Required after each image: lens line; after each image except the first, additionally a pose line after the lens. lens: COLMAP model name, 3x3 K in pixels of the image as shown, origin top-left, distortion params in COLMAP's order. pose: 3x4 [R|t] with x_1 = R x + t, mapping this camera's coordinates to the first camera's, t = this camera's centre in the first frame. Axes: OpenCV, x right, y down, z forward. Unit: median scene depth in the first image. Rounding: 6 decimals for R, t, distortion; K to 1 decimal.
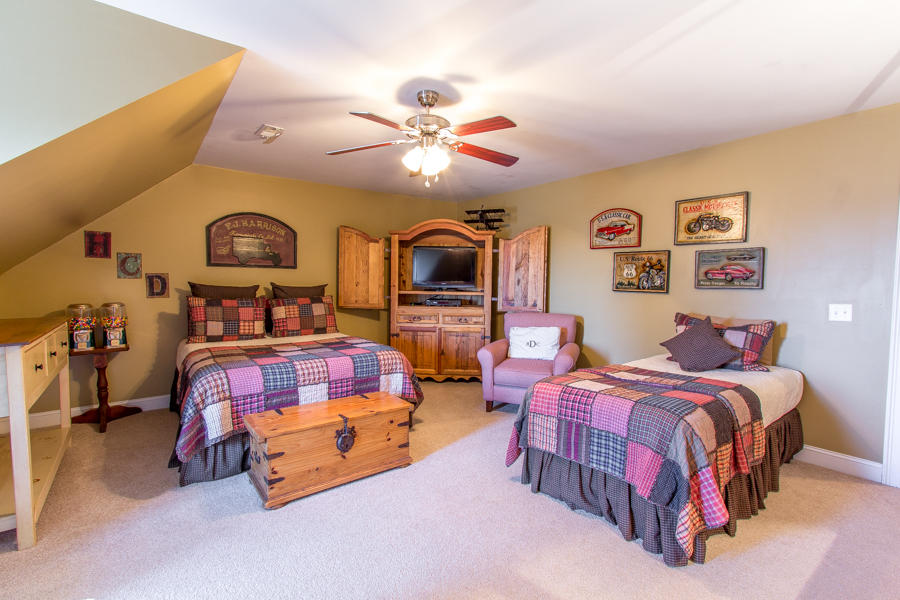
lens RADIAL K [[409.1, 0, 453.8], [0, 409.1, 300.6], [0, 0, 1]] dist [0.000148, -0.000774]
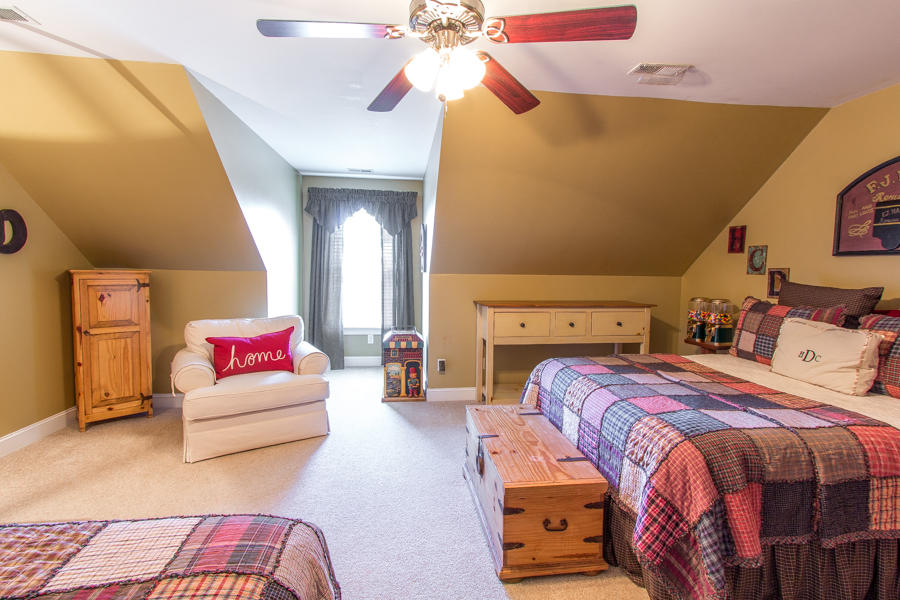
lens RADIAL K [[409.1, 0, 453.8], [0, 409.1, 300.6], [0, 0, 1]] dist [0.000148, -0.000774]
pose [[-0.518921, 0.047936, -0.853477, 0.313571], [-0.064342, 0.993404, 0.094916, -0.040791], [0.852397, 0.104169, -0.512413, 0.921325]]
